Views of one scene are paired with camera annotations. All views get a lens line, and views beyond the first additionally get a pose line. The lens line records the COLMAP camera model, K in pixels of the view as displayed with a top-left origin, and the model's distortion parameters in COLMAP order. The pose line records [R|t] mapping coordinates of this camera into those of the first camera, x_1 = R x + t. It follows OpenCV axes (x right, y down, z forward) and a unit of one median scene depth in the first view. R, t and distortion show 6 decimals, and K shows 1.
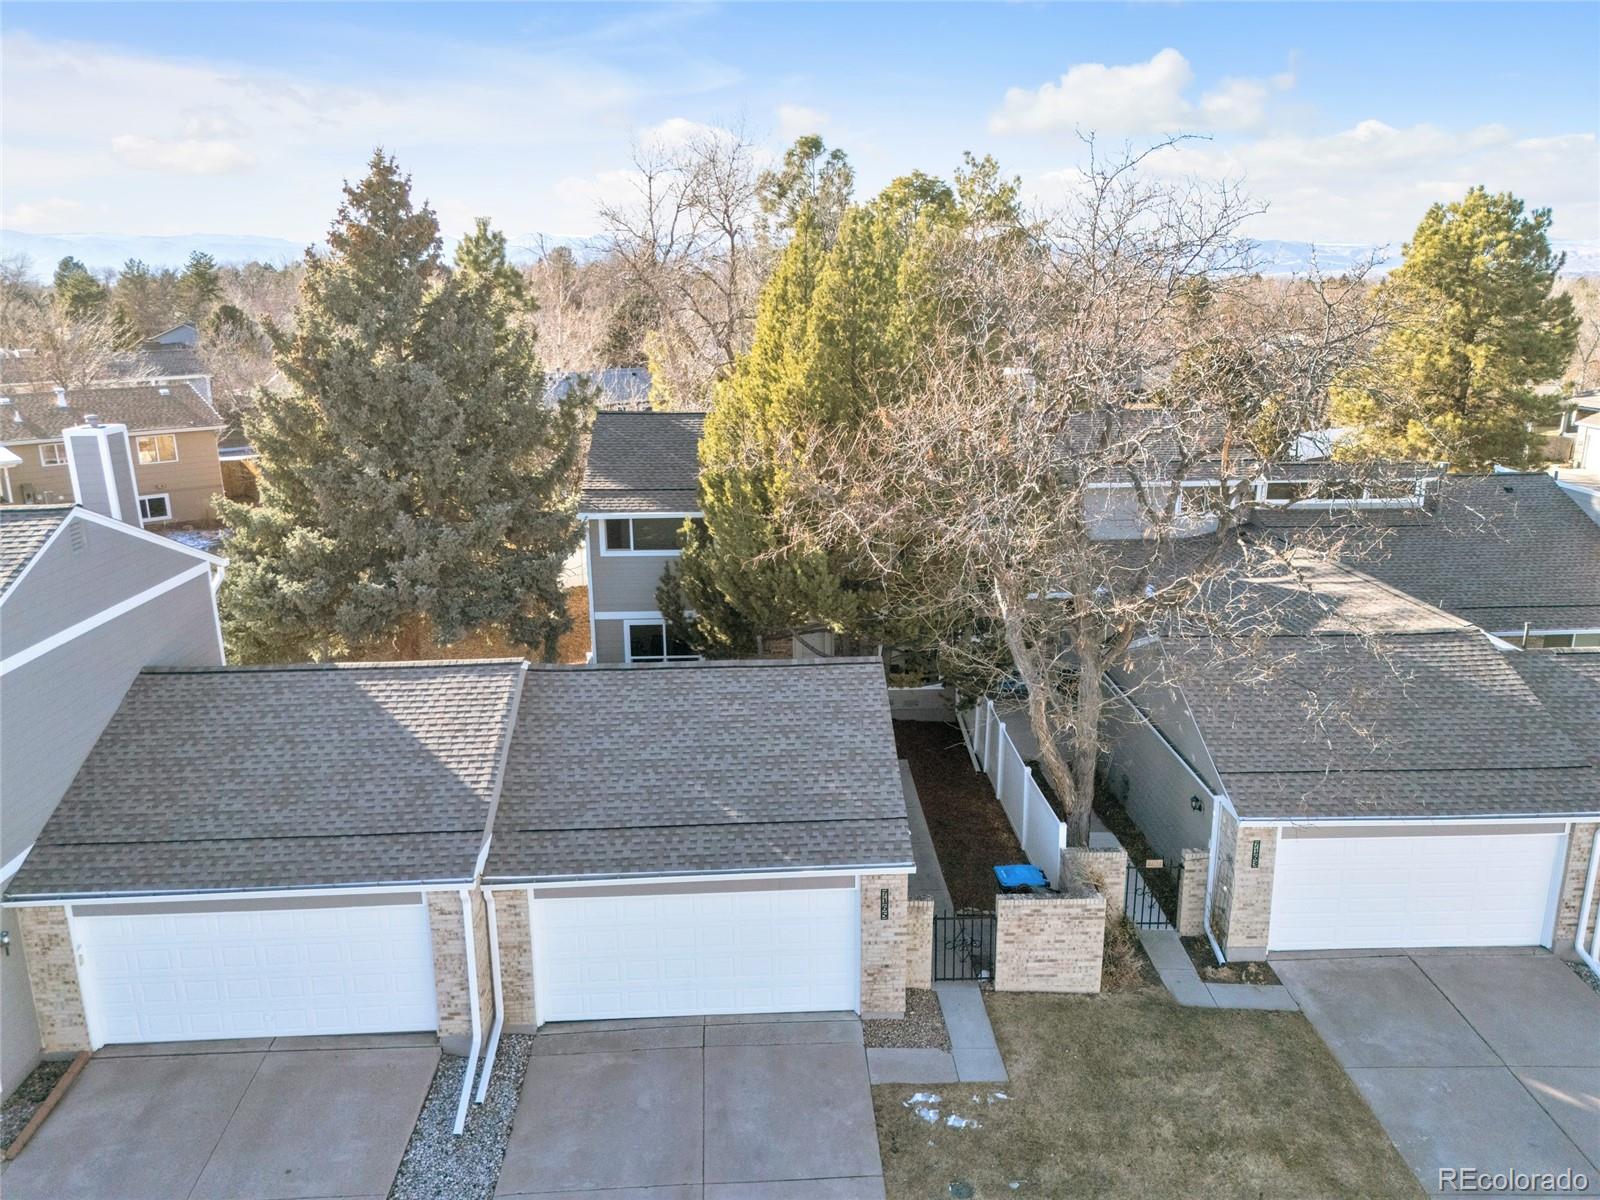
lens RADIAL K [[1171.6, 0, 800.0], [0, 1171.6, 600.0], [0, 0, 1]] dist [0.071029, -0.067449]
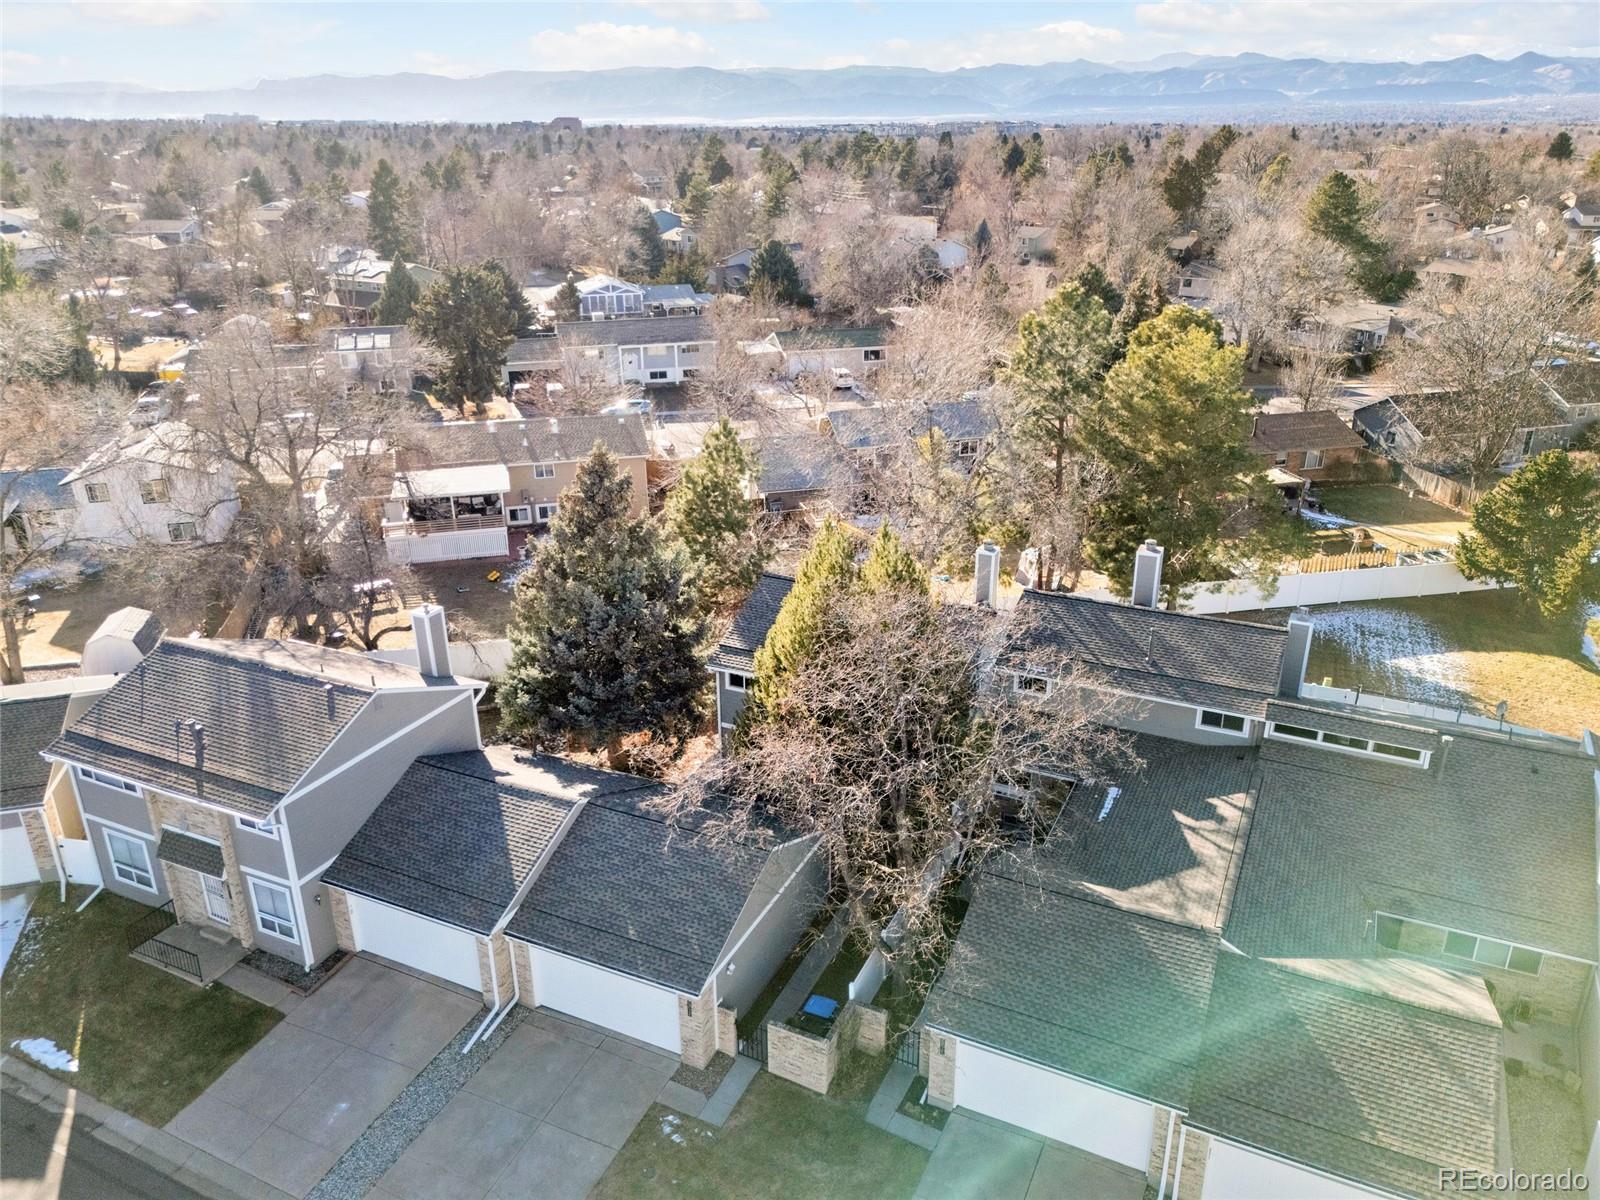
lens RADIAL K [[1171.6, 0, 800.0], [0, 1171.6, 600.0], [0, 0, 1]] dist [0.071029, -0.067449]
pose [[0.881731, 0.178003, -0.436881, 0.769705], [-0.120158, 0.980278, 0.156899, -0.557306], [0.456193, -0.085848, 0.885730, -0.381596]]
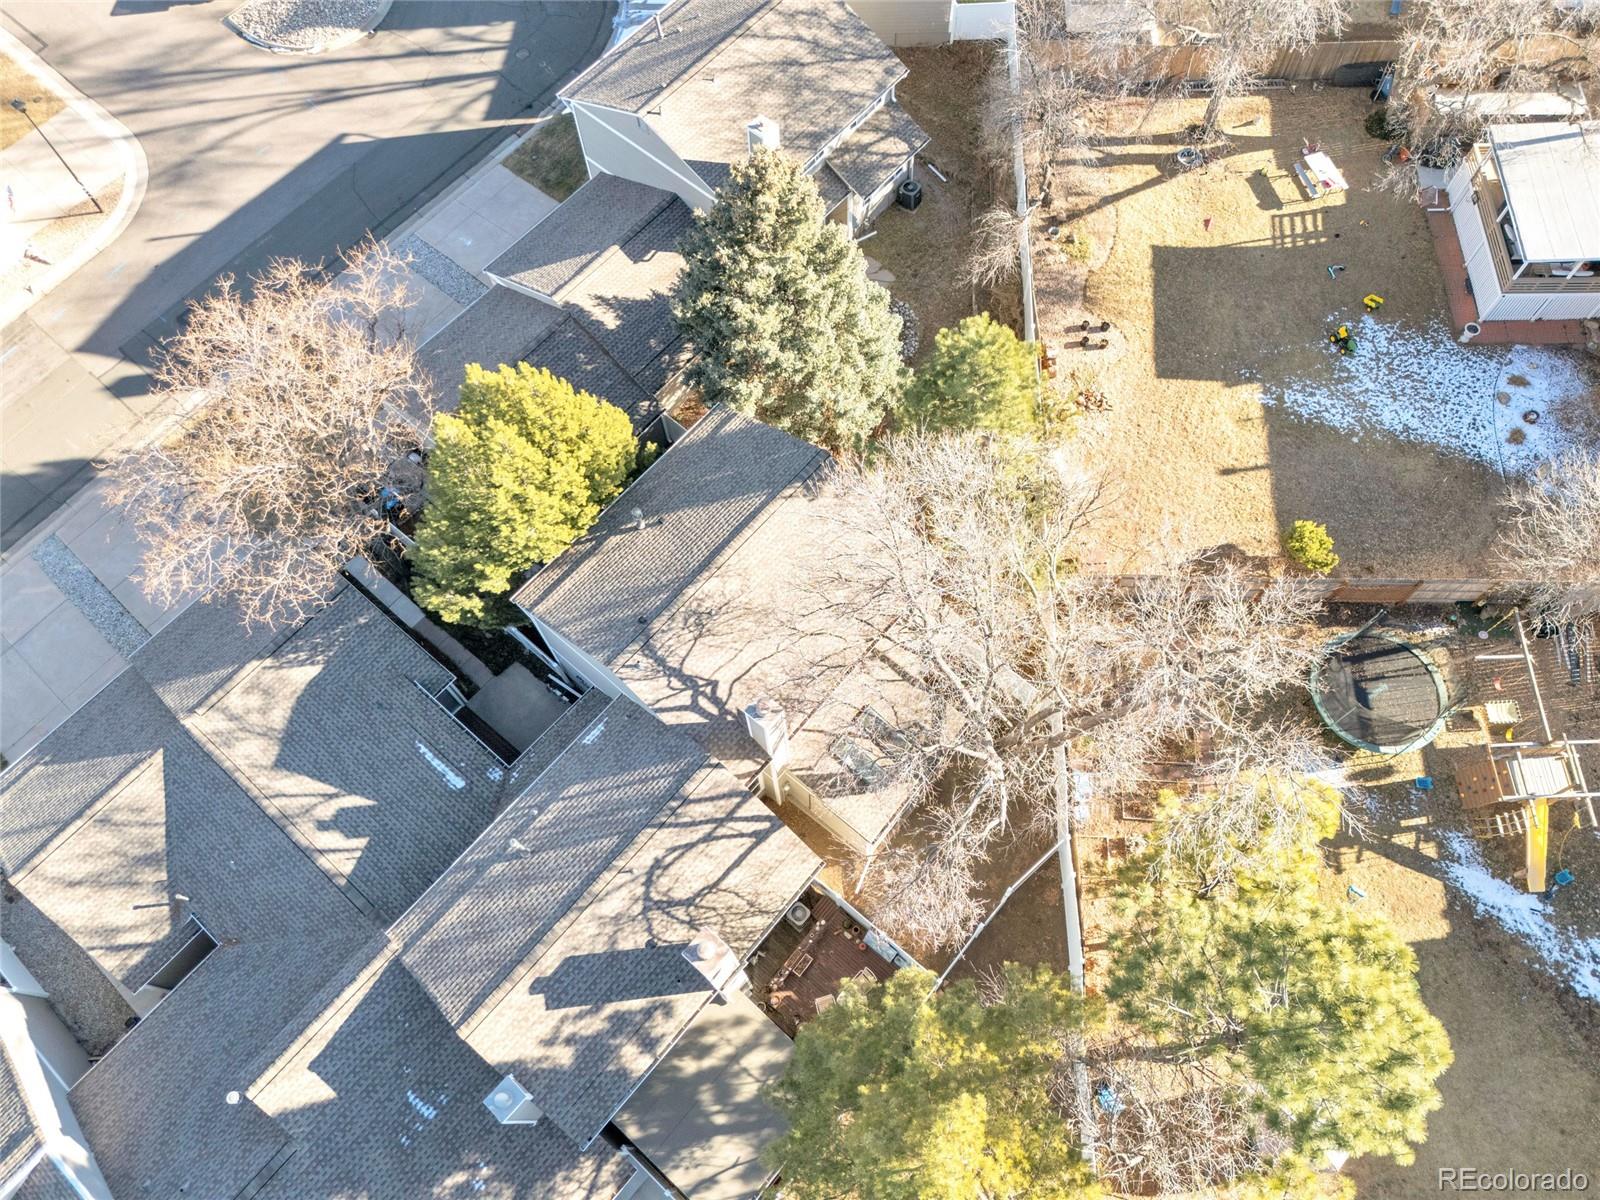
lens RADIAL K [[1164.0, 0, 798.6], [0, 1164.0, 604.6], [0, 0, 1]] dist [0.068392, -0.062789]
pose [[-0.687323, 0.676959, -0.263274, 0.367368], [-0.152708, 0.219683, 0.963545, -1.872290], [0.710118, 0.702471, -0.047616, 1.779599]]
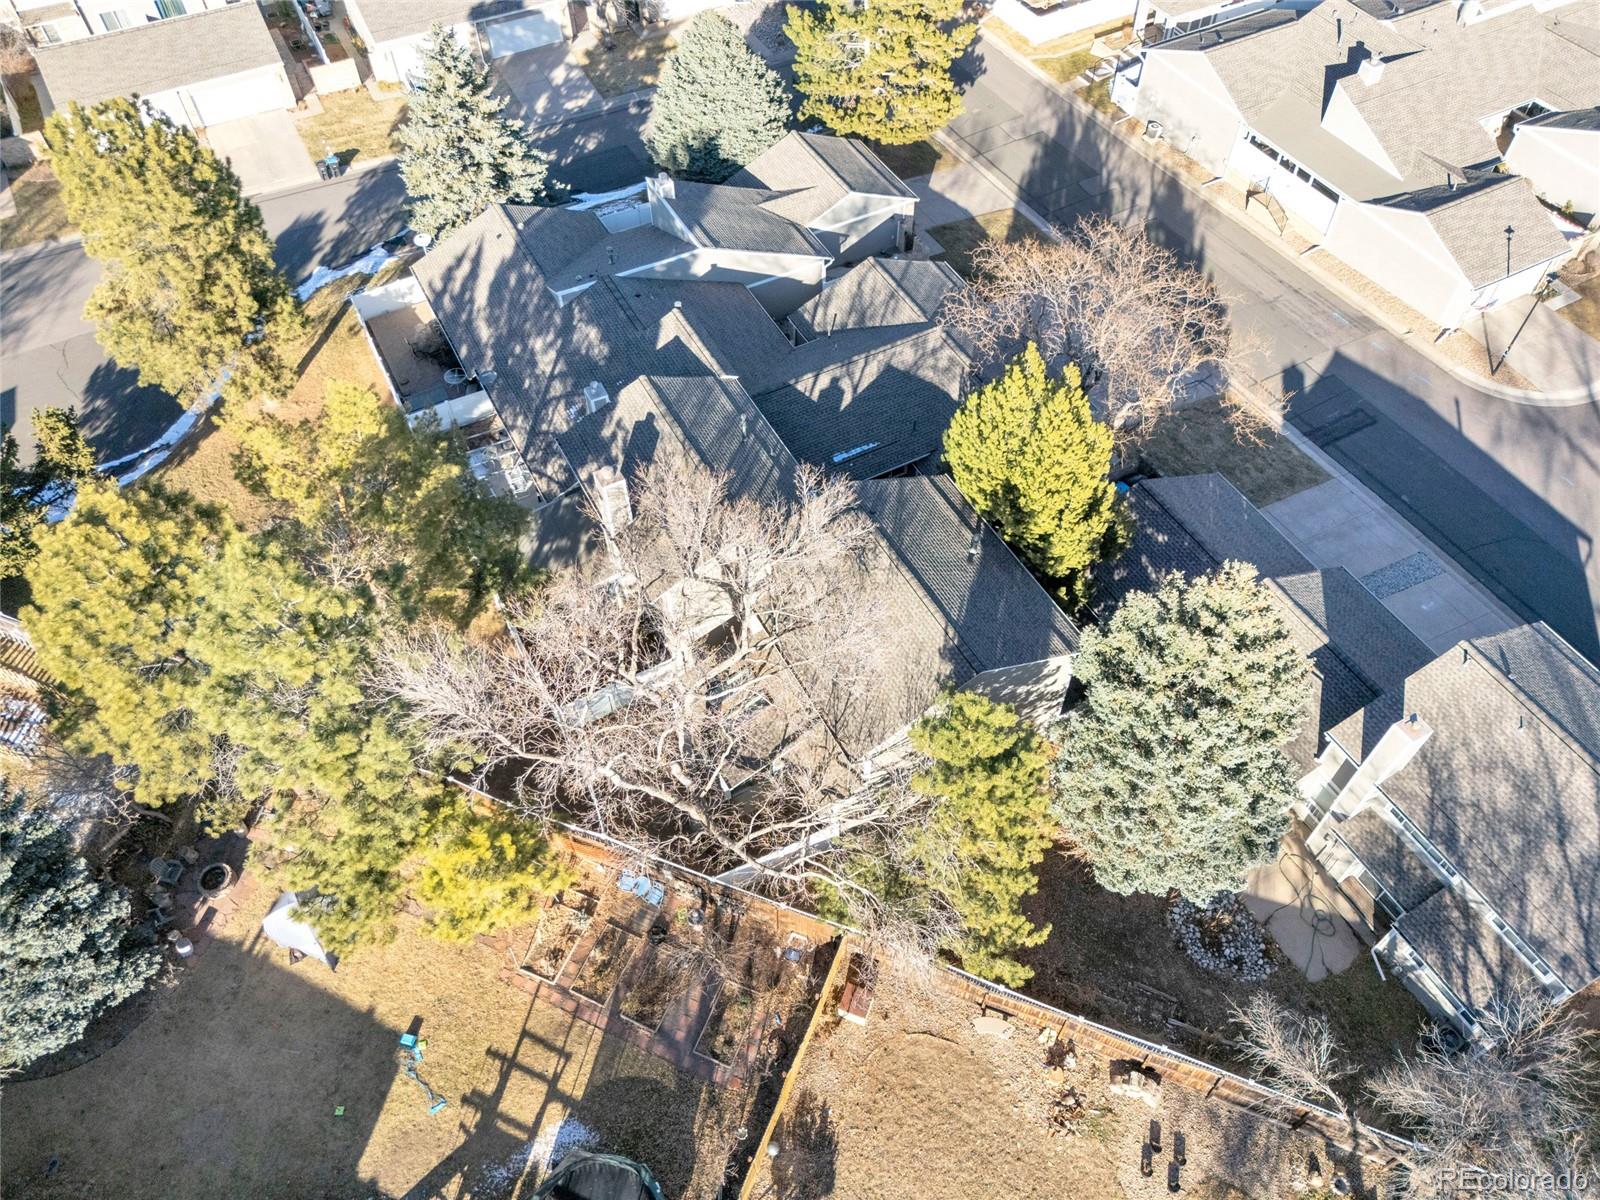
lens RADIAL K [[1164.0, 0, 798.6], [0, 1164.0, 604.6], [0, 0, 1]] dist [0.068392, -0.062789]
pose [[-0.427981, -0.704786, 0.565782, -1.106245], [0.258067, 0.504652, 0.823849, -1.871899], [-0.866161, 0.498601, -0.034100, 1.822817]]
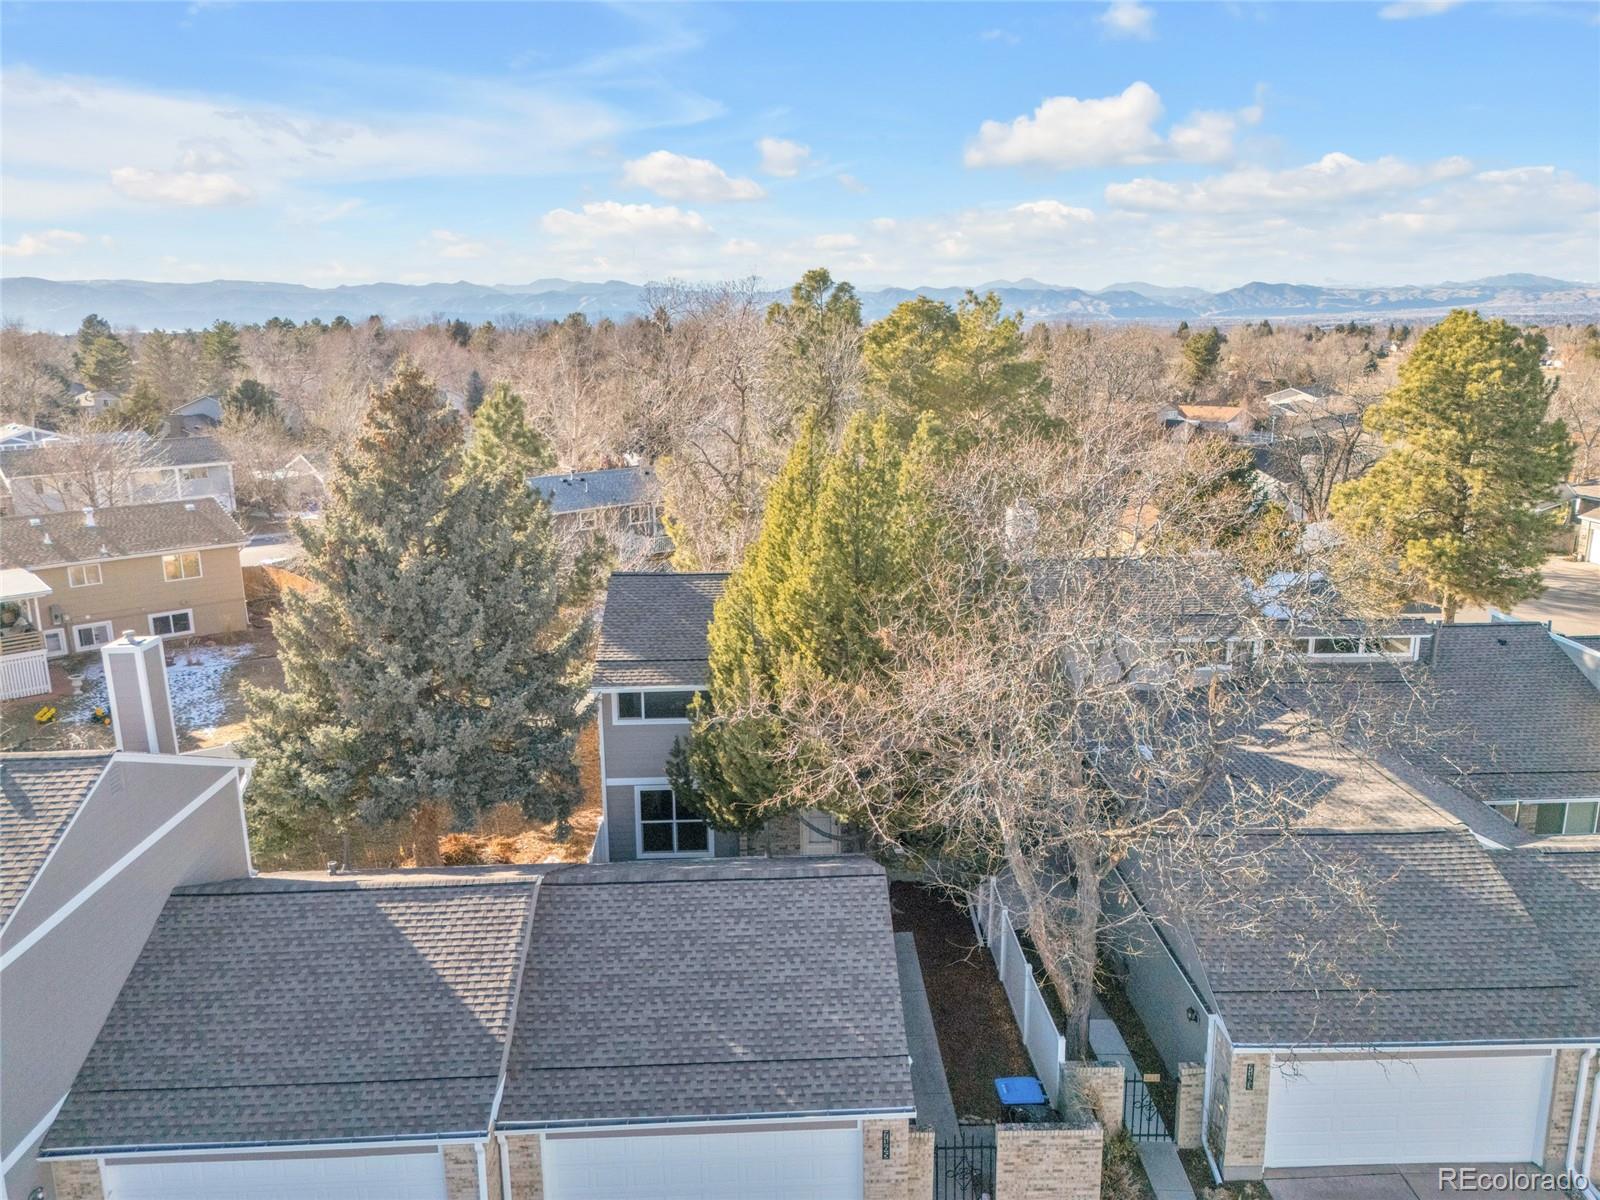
lens RADIAL K [[1171.6, 0, 800.0], [0, 1171.6, 600.0], [0, 0, 1]] dist [0.071029, -0.067449]
pose [[0.999953, -0.000111, -0.009740, 0.006002], [-0.000229, 0.999392, -0.034867, -0.157392], [0.009738, 0.034868, 0.999344, -0.043952]]
